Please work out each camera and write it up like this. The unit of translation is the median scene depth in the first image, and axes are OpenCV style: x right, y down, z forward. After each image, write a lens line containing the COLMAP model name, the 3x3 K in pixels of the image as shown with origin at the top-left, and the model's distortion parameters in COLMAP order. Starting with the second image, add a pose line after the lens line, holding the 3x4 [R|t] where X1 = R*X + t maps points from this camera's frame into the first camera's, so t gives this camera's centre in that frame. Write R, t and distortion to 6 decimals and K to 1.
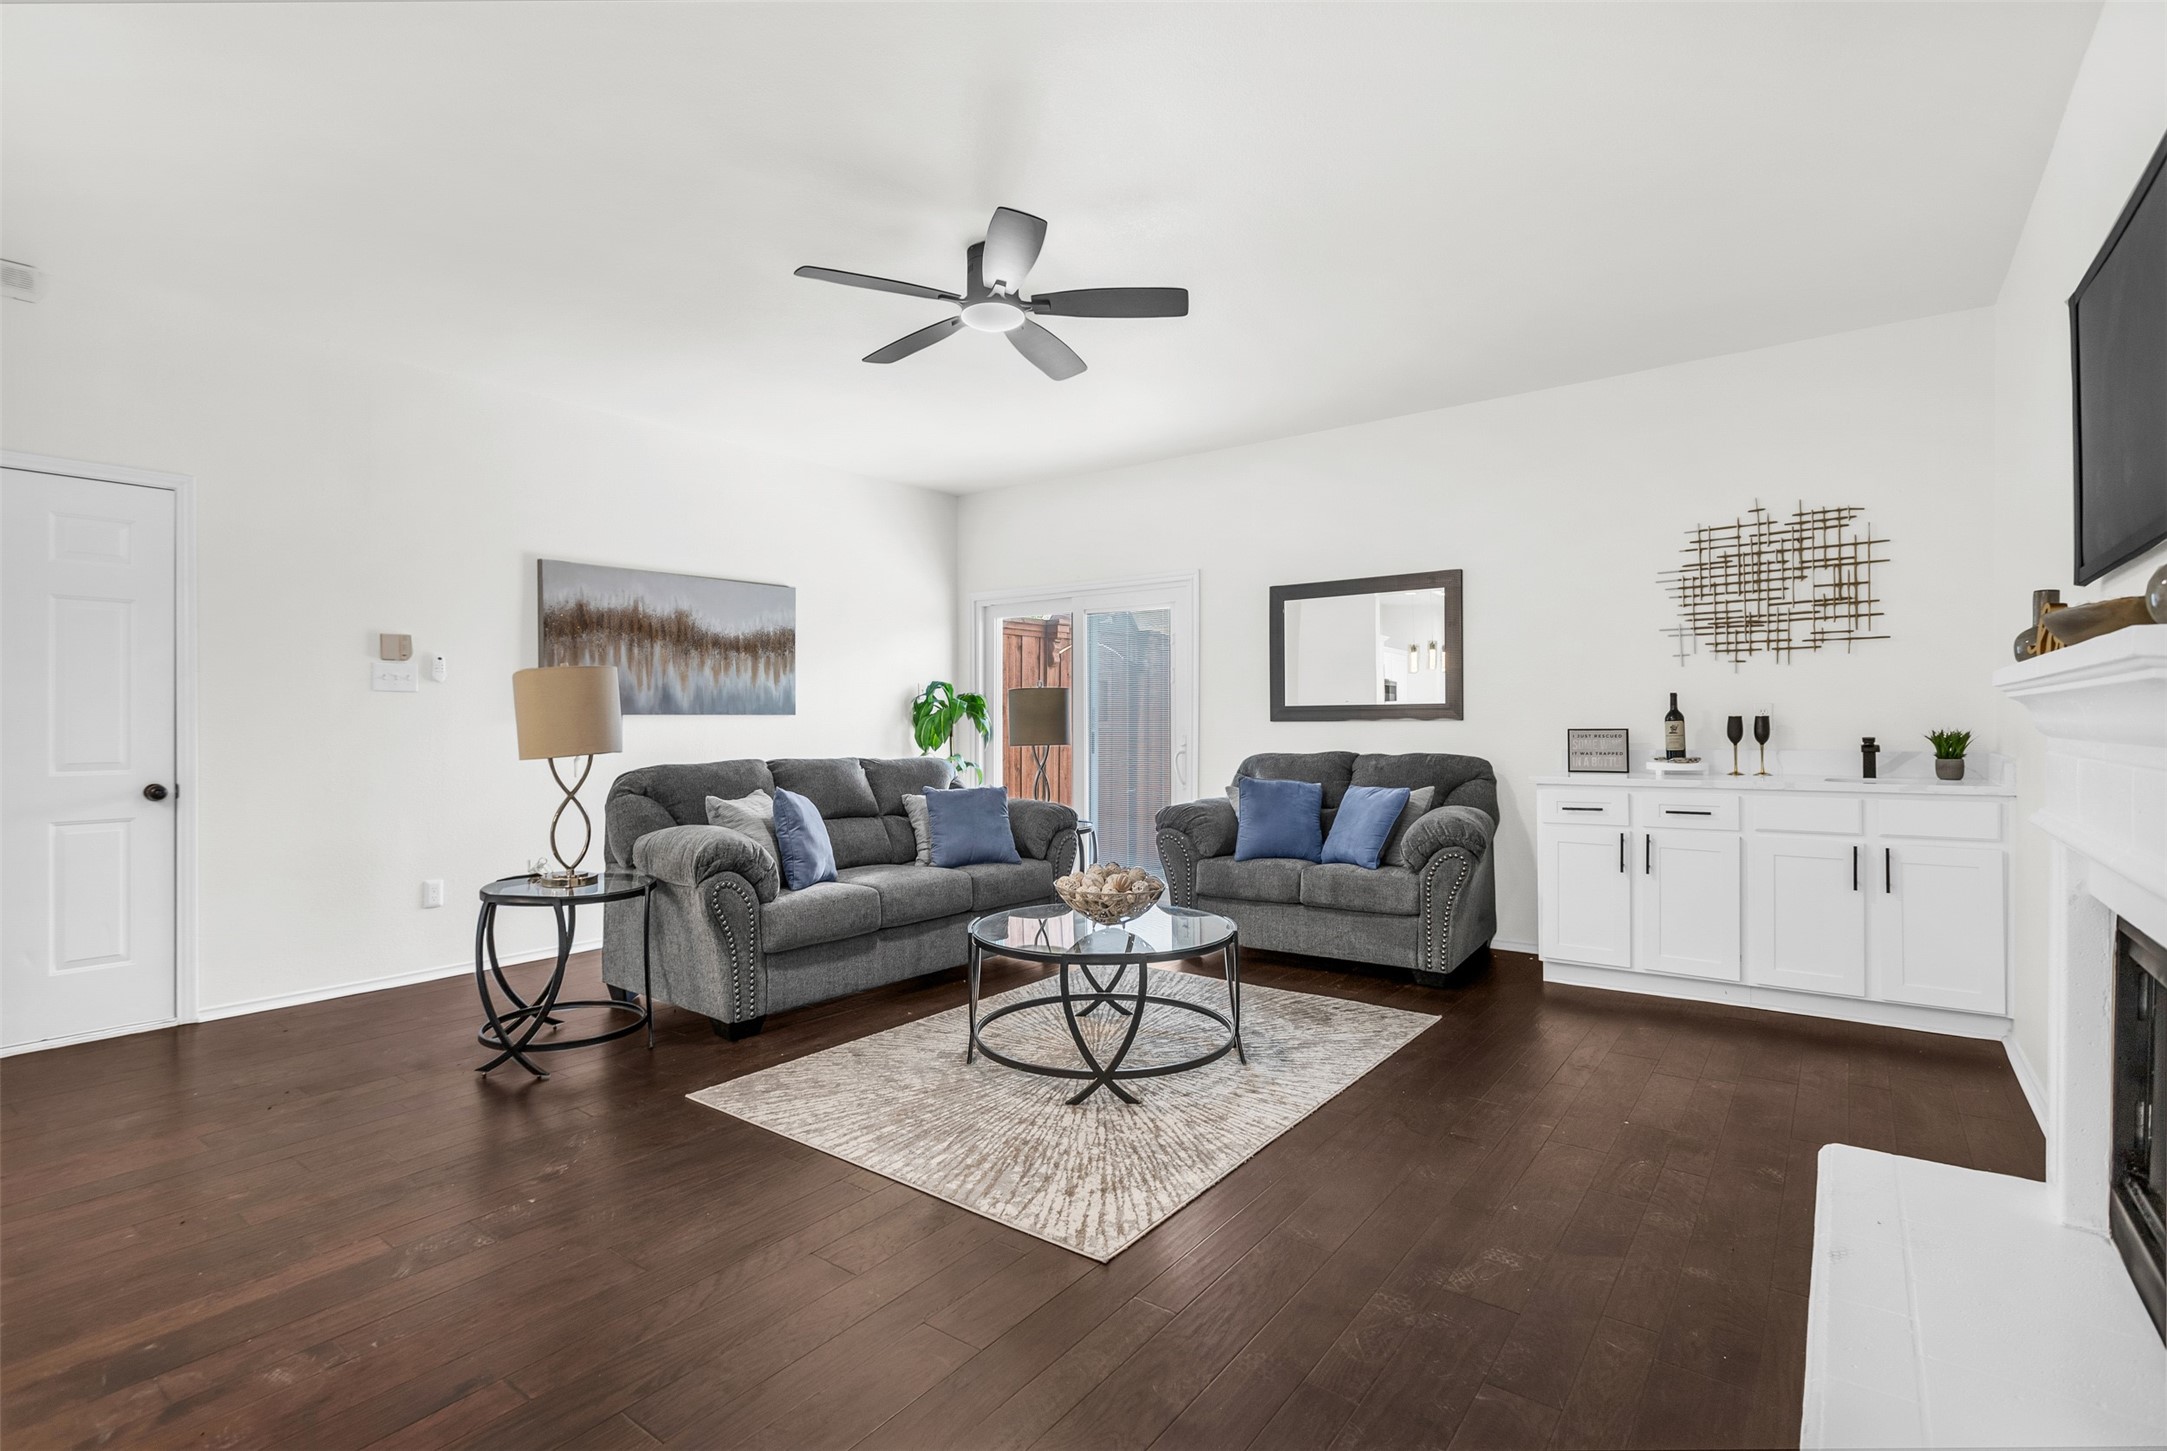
lens RADIAL K [[1014.5, 0, 1073.9], [0, 1014.5, 731.7], [0, 0, 1]] dist [-0.000621, 0.000449]
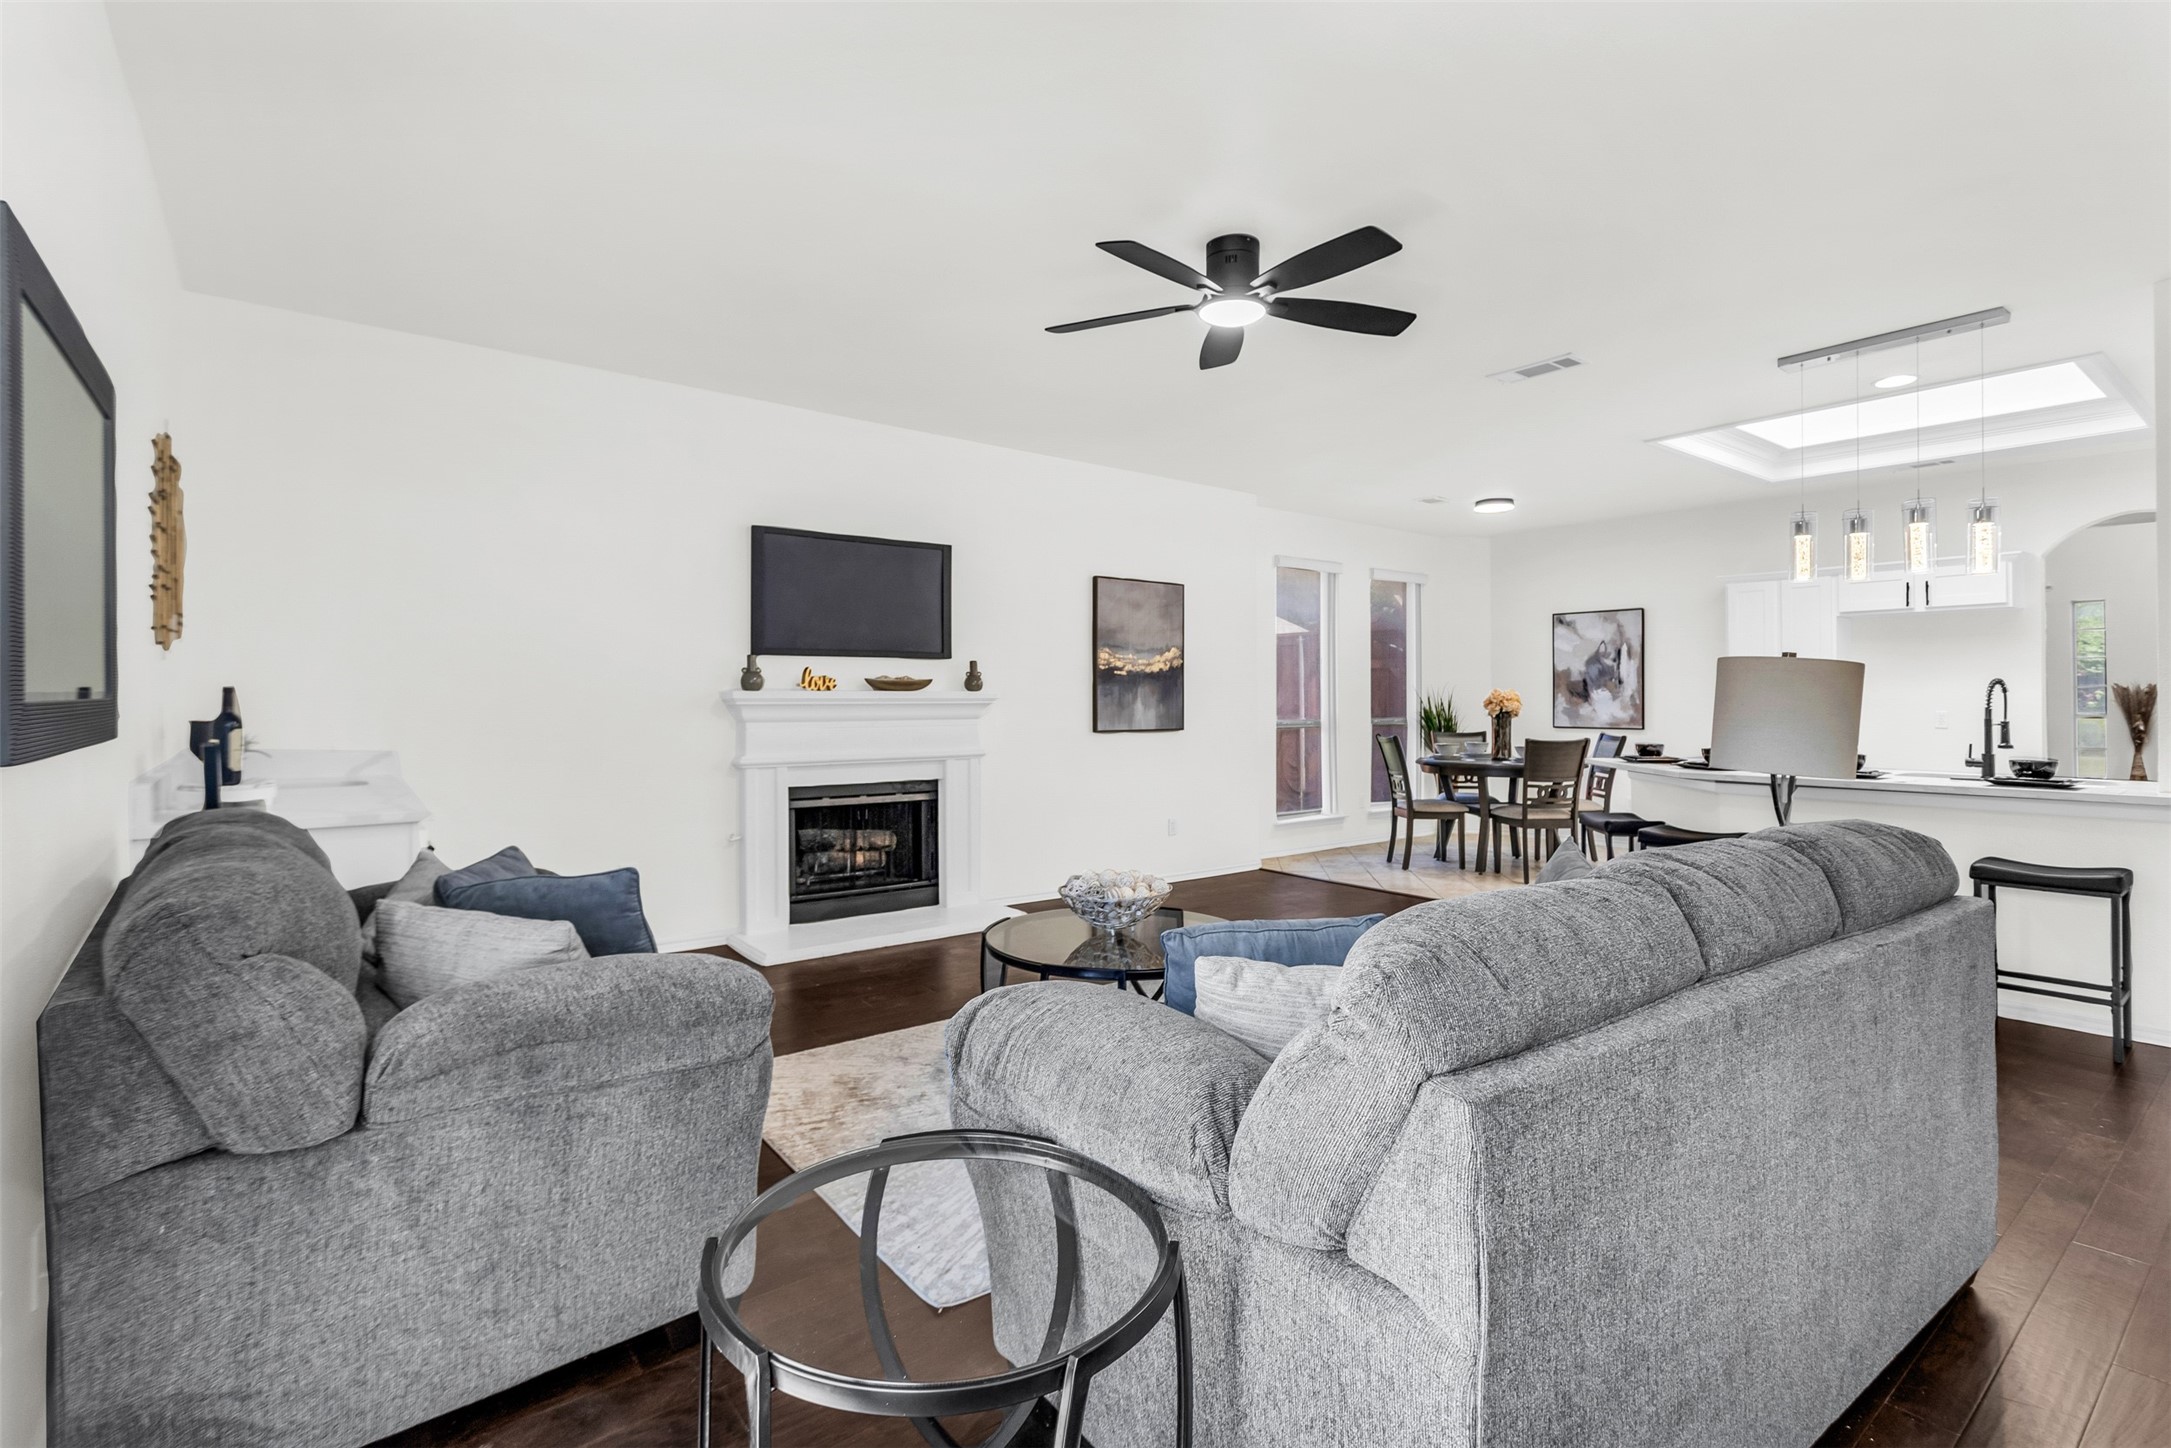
lens RADIAL K [[1016.4, 0, 1098.1], [0, 1016.4, 691.4], [0, 0, 1]] dist [-0.000621, 0.000449]
pose [[-0.967898, 0.002614, 0.251332, -0.133279], [0.004617, 0.999962, 0.007378, -0.033373], [-0.251303, 0.008301, -0.967873, 1.331966]]
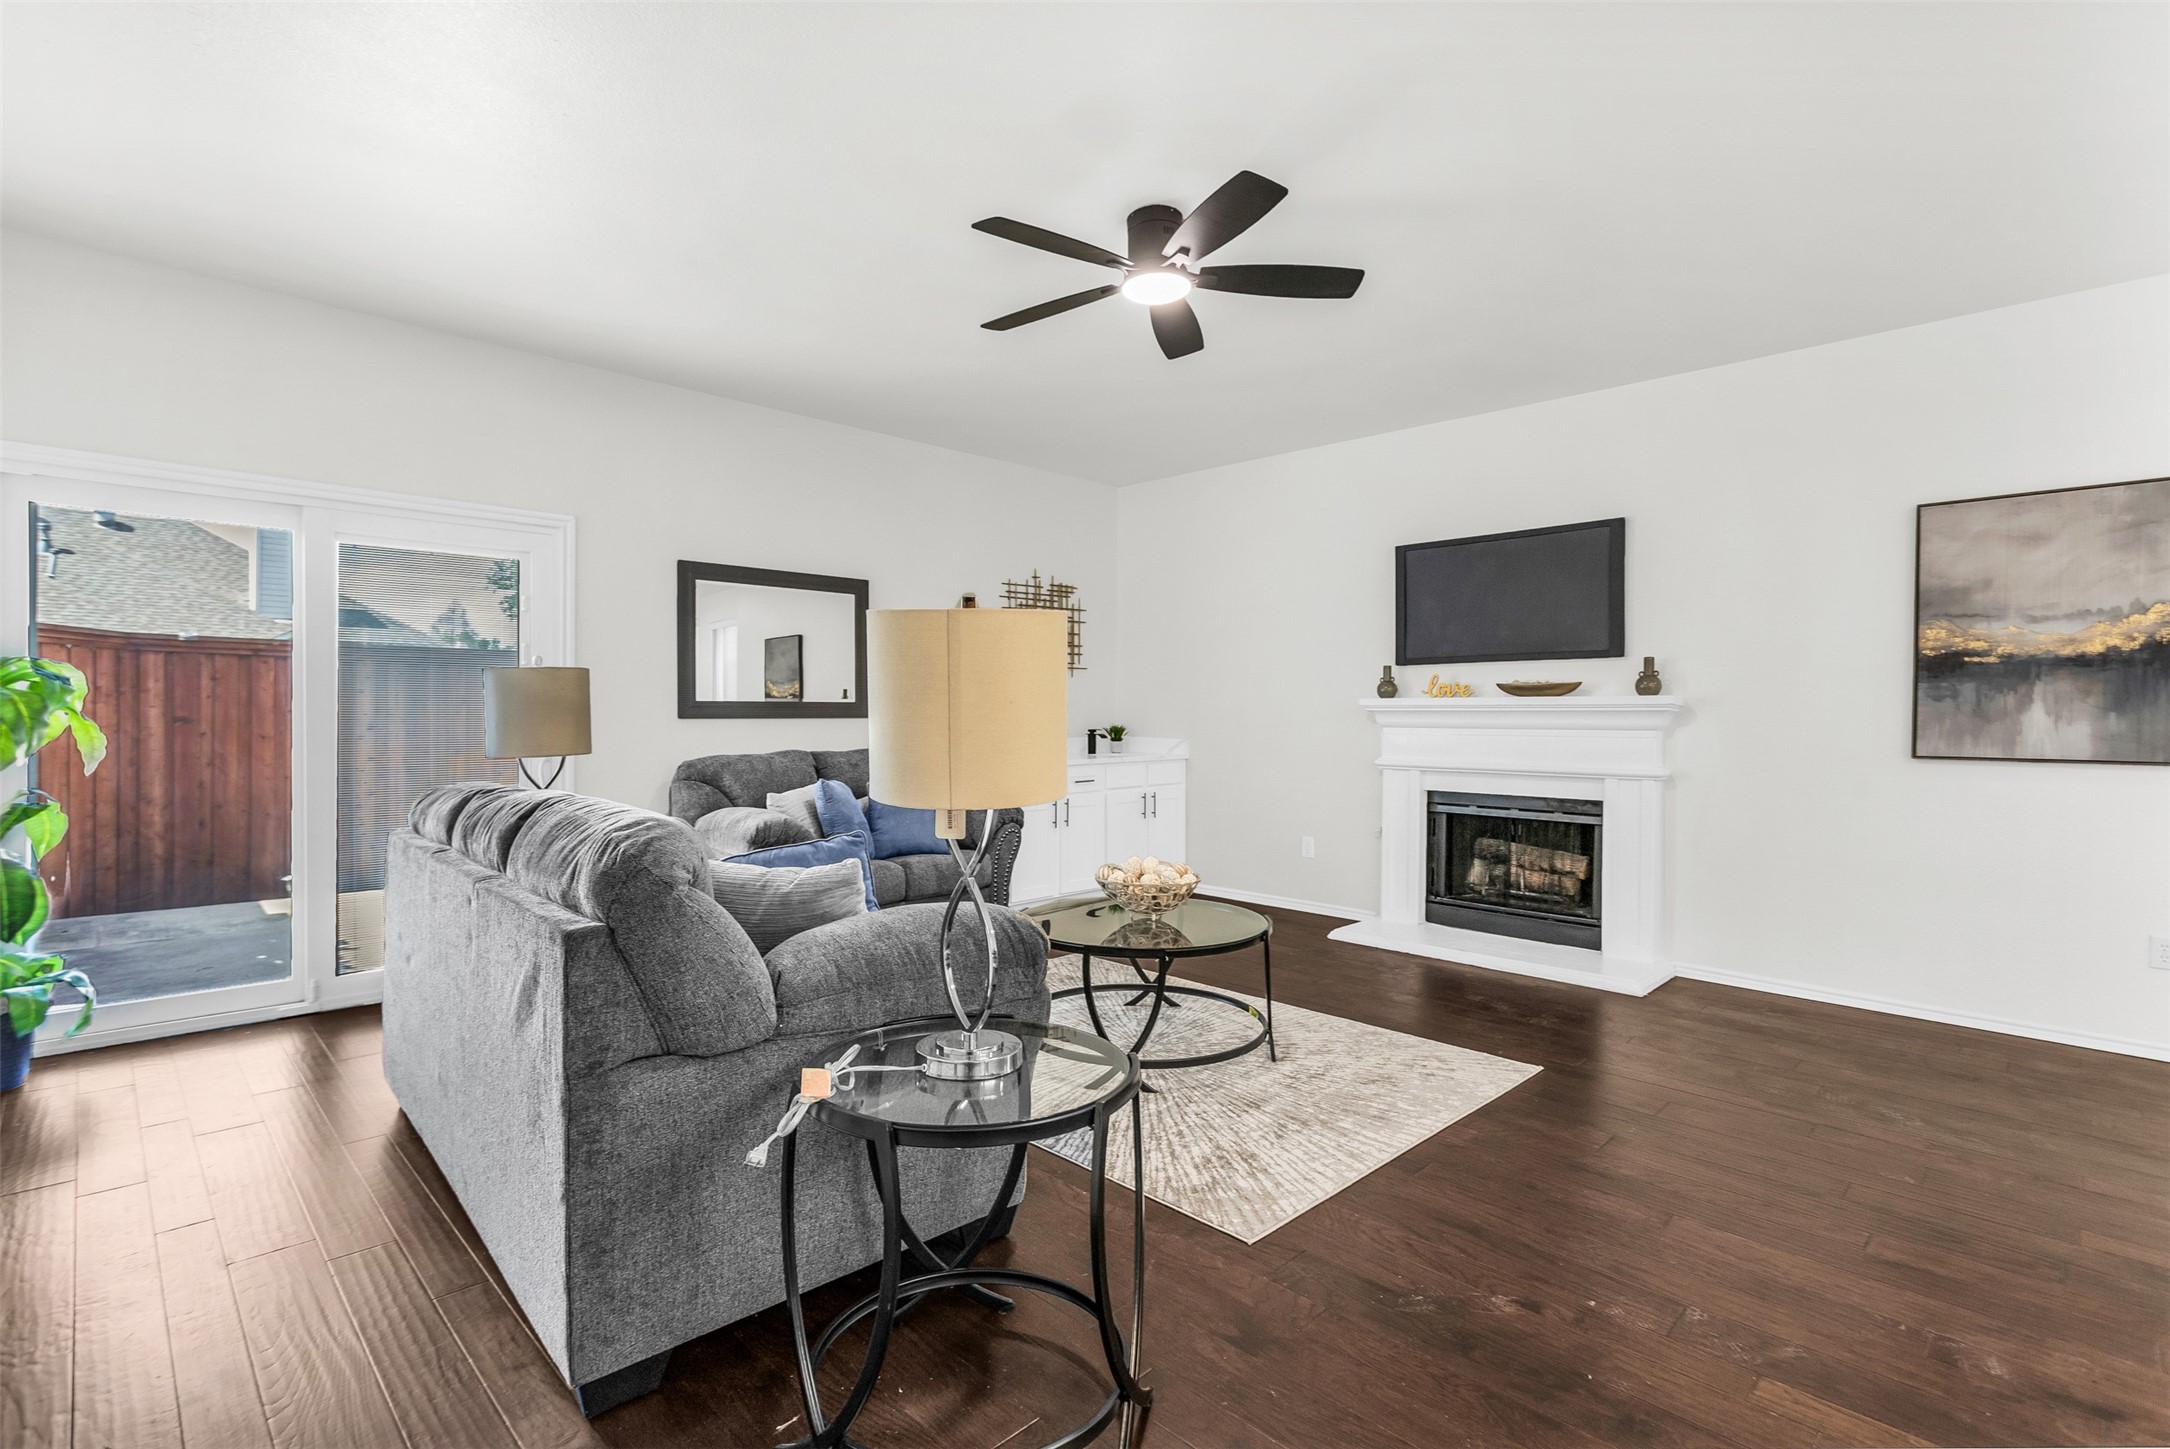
lens RADIAL K [[1015.9, 0, 1081.0], [0, 1015.9, 719.5], [0, 0, 1]] dist [-0.000621, 0.000449]
pose [[0.141300, -0.000016, 0.989967, -0.685270], [0.007633, 0.999970, -0.001073, -0.006803], [-0.989937, 0.007708, 0.141296, 0.627534]]
